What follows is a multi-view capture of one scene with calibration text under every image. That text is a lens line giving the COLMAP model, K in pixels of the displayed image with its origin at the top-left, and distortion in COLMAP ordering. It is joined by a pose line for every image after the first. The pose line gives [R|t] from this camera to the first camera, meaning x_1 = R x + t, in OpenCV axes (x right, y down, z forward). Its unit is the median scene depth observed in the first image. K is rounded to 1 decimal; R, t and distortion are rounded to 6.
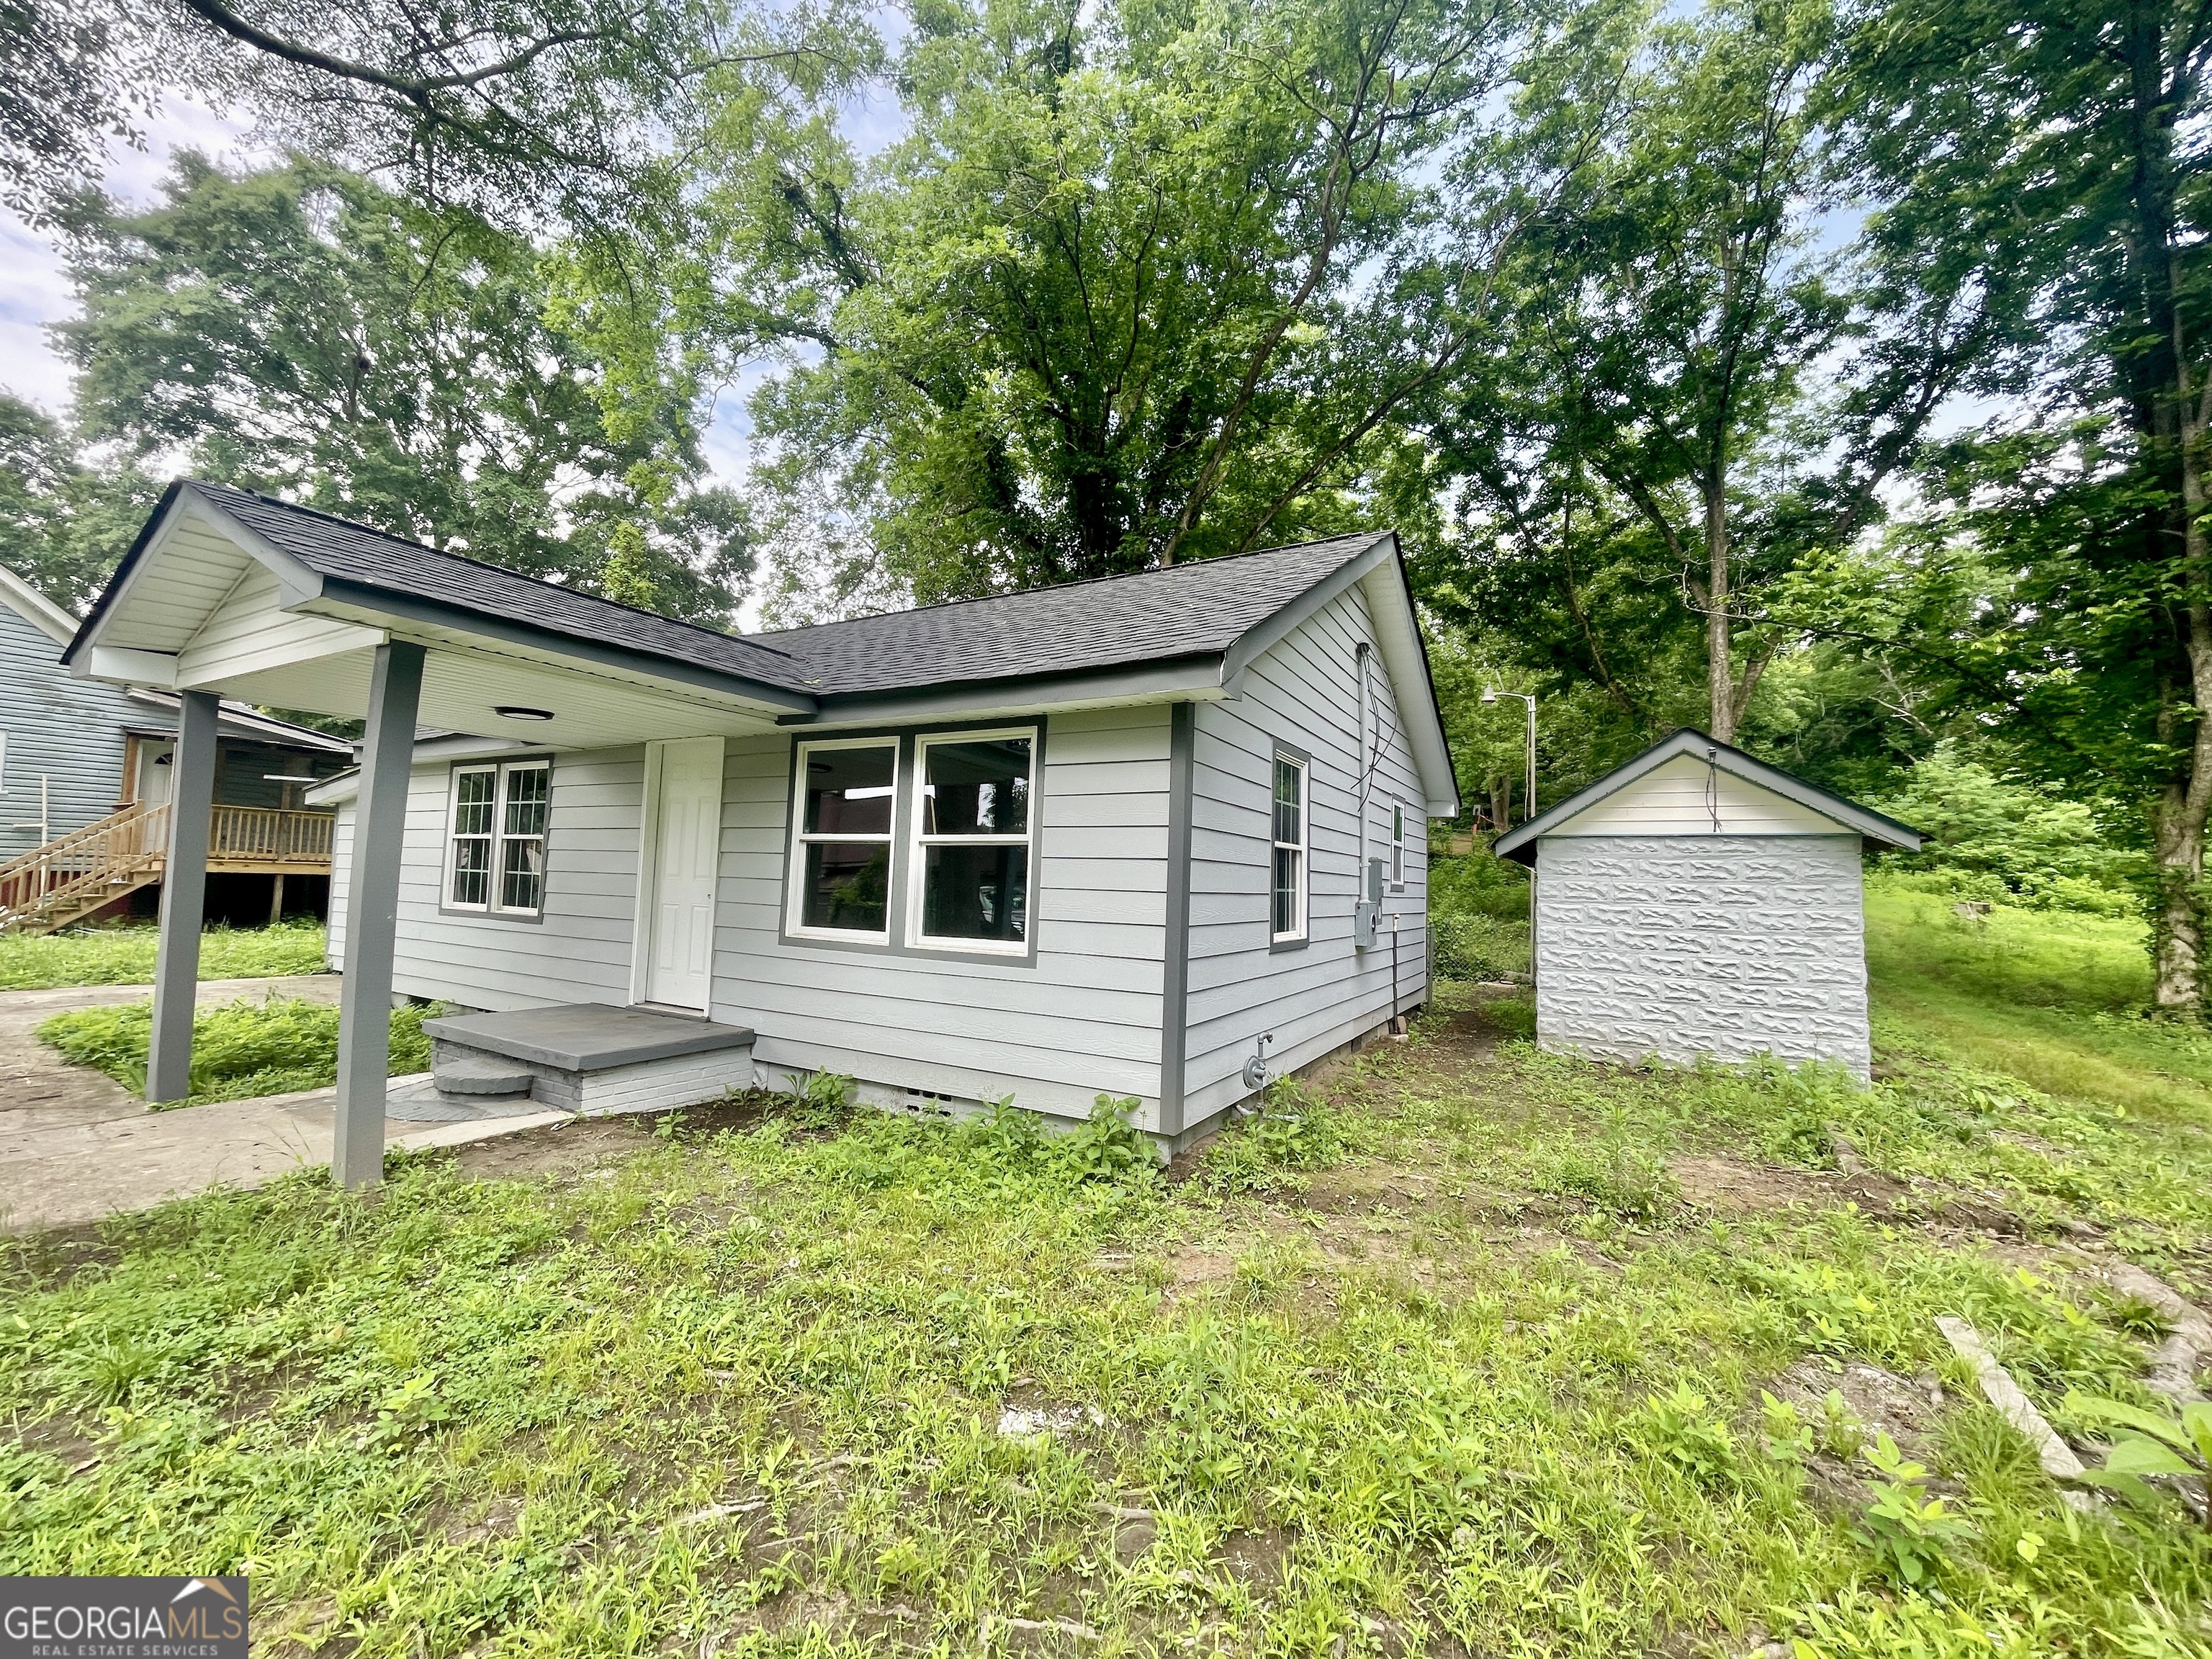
lens RADIAL K [[898.2, 0, 1101.5], [0, 898.2, 824.5], [0, 0, 1]] dist [0.000429, -0.000071]
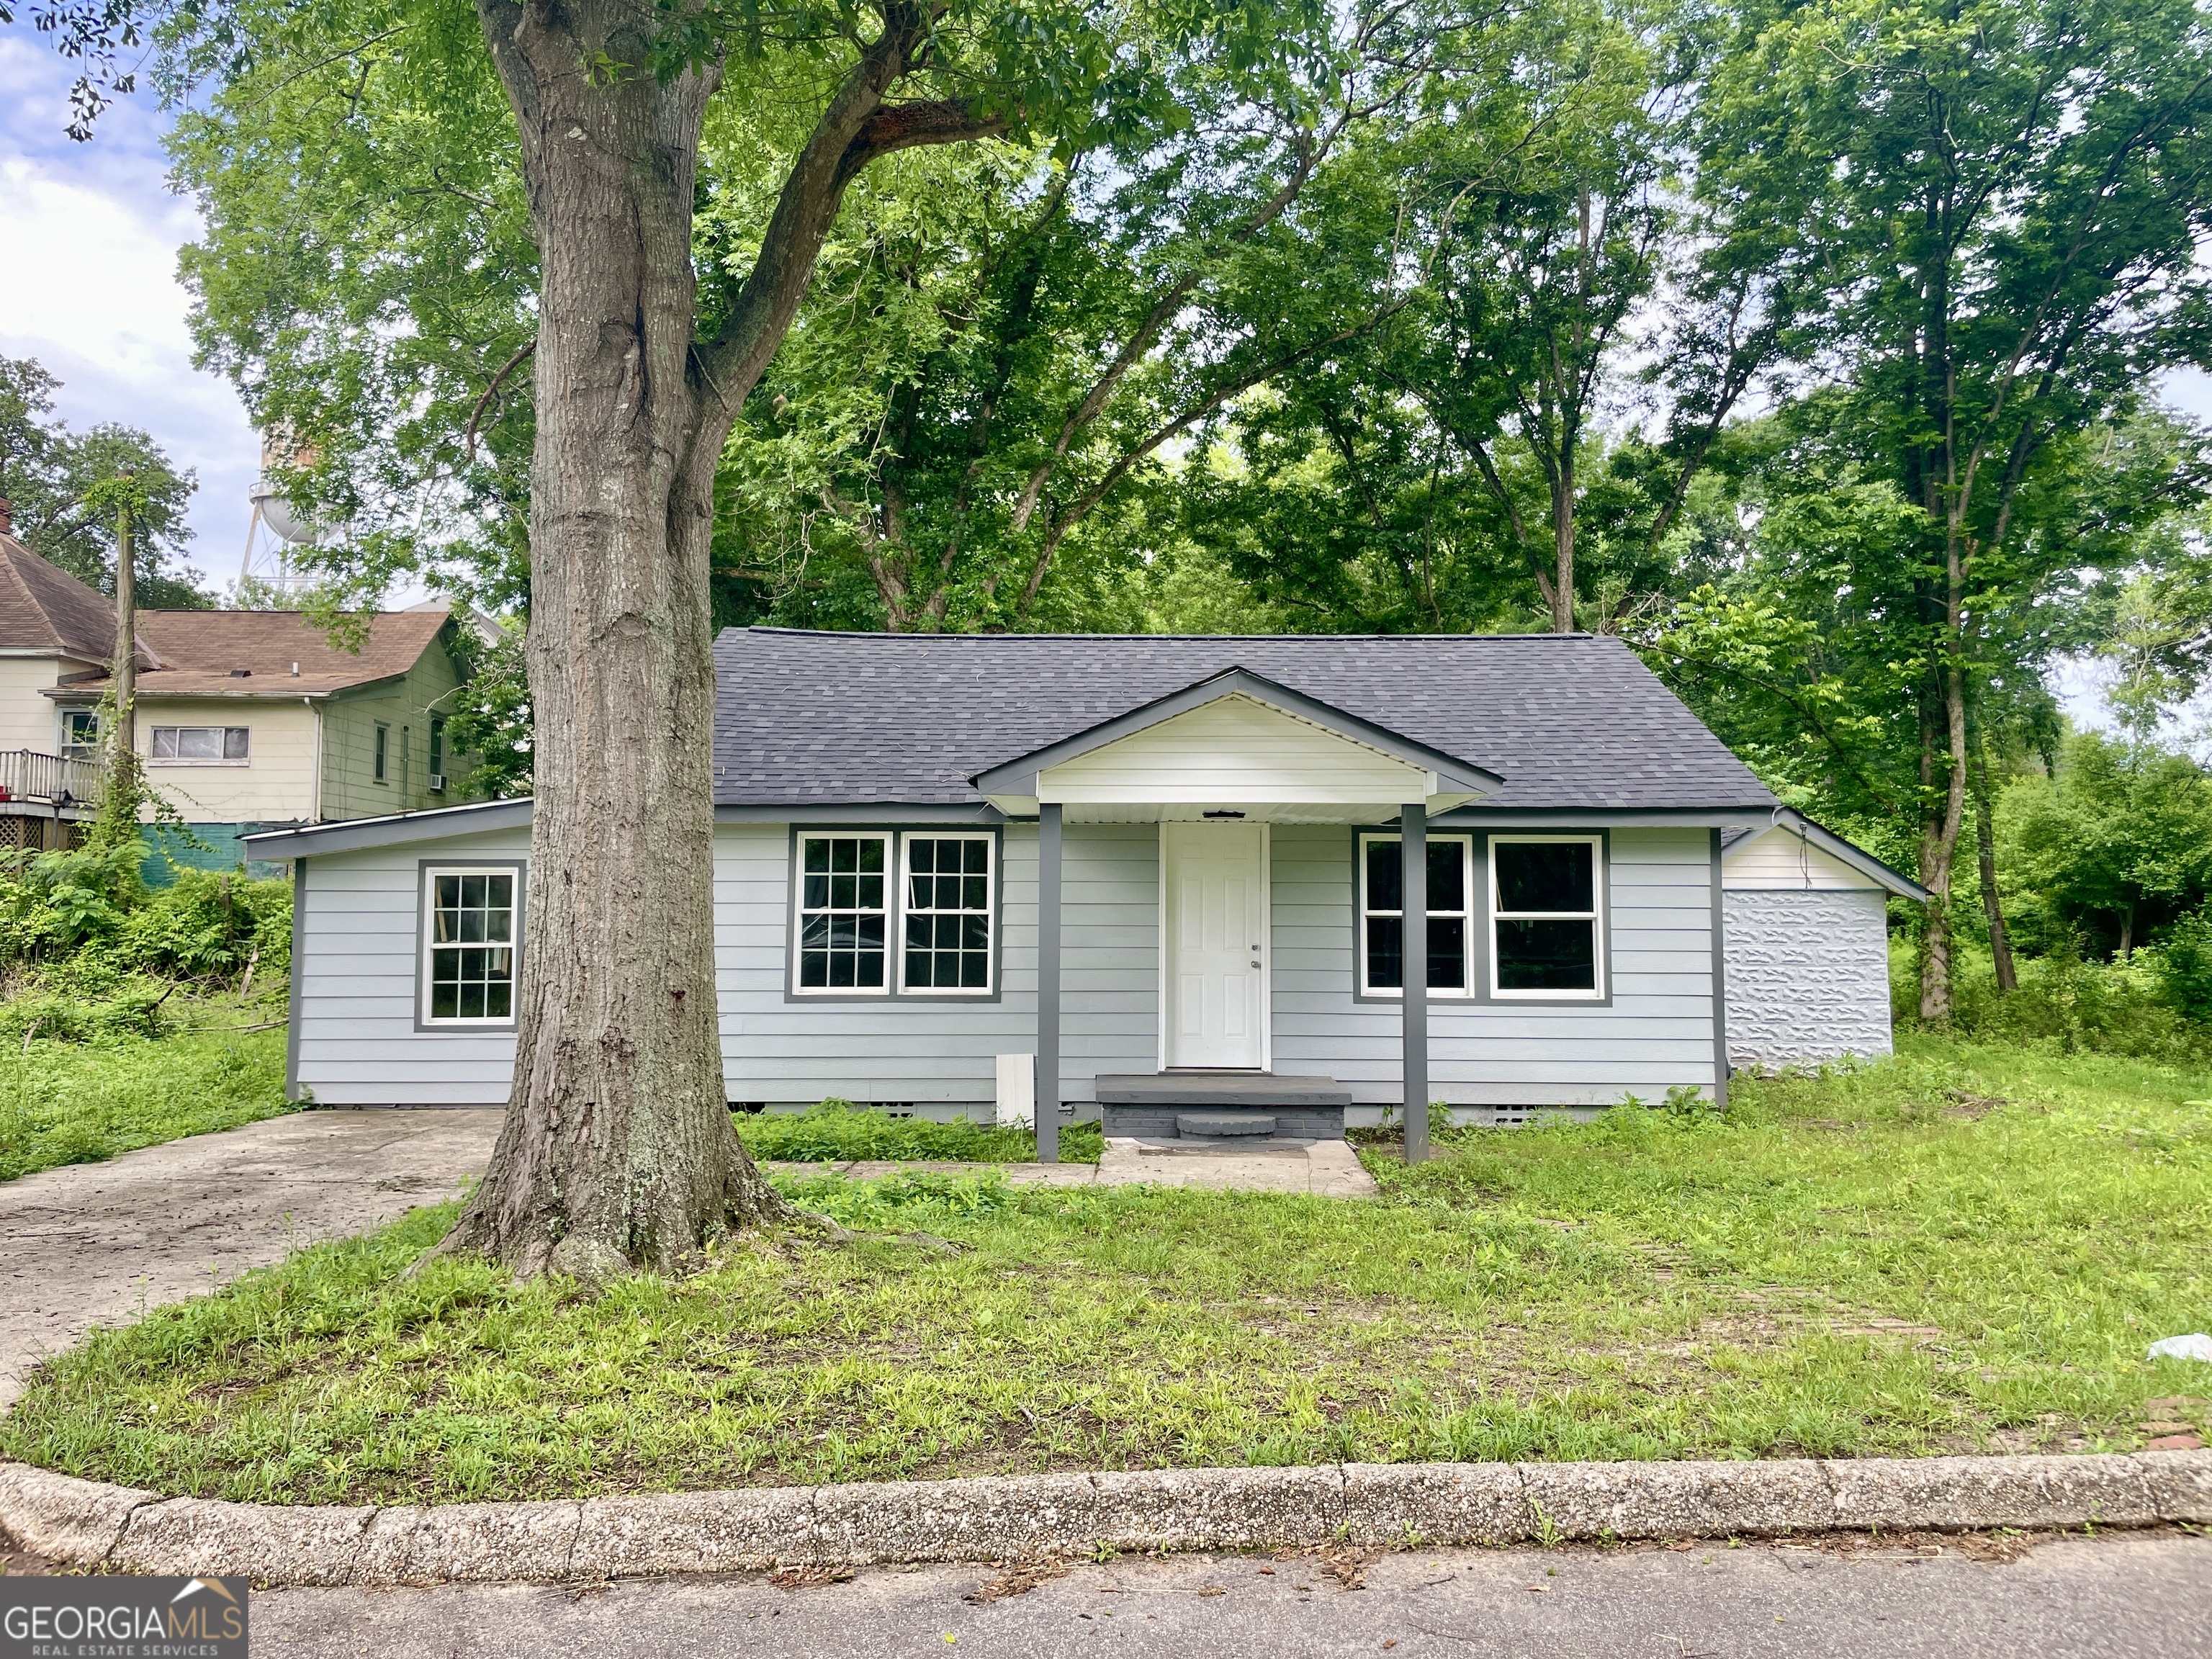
lens RADIAL K [[1675.8, 0, 1118.5], [0, 1675.8, 796.7], [0, 0, 1]] dist [0.101870, -0.131850]
pose [[0.866348, 0.010673, 0.499326, -1.742723], [-0.010108, 0.999942, -0.003836, -0.129614], [-0.499338, -0.001724, 0.866406, -0.780879]]
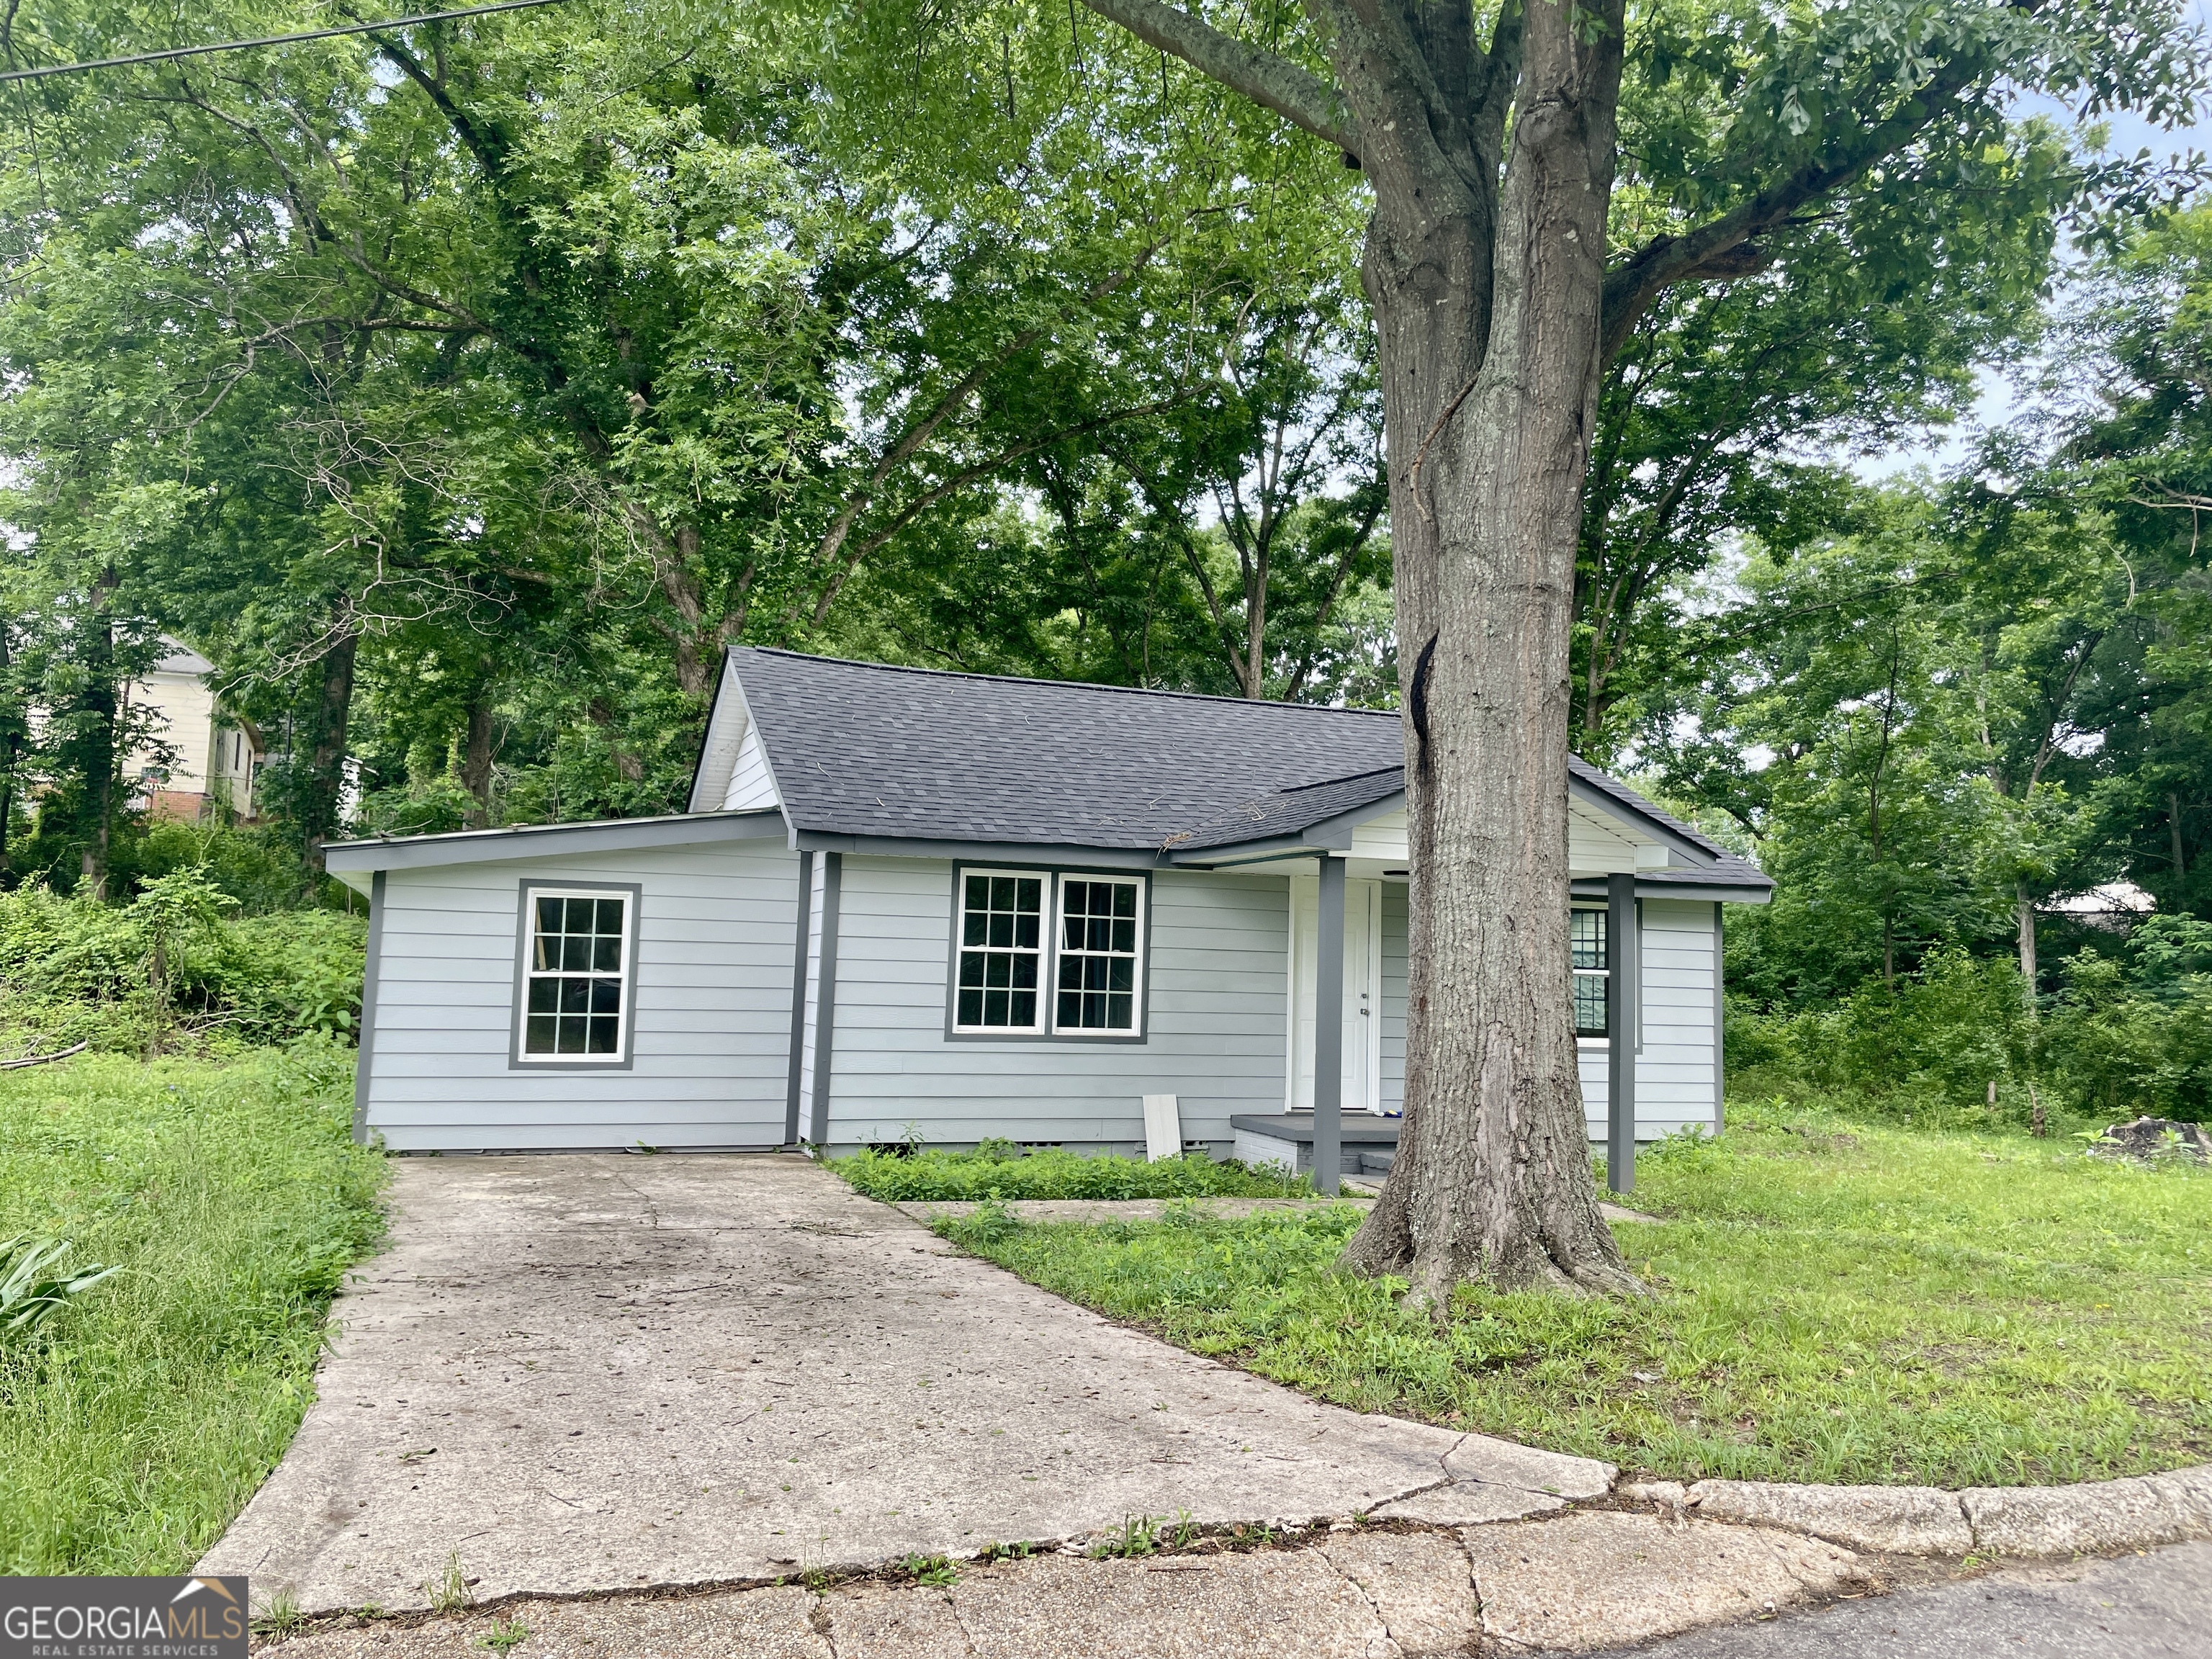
lens RADIAL K [[1679.1, 0, 1106.0], [0, 1679.1, 829.5], [0, 0, 1]] dist [0.124780, -0.136313]
pose [[0.639220, 0.055979, 0.766984, -2.572806], [-0.060678, 0.997909, -0.022263, -0.100183], [-0.766627, -0.032309, 0.641280, -0.190272]]
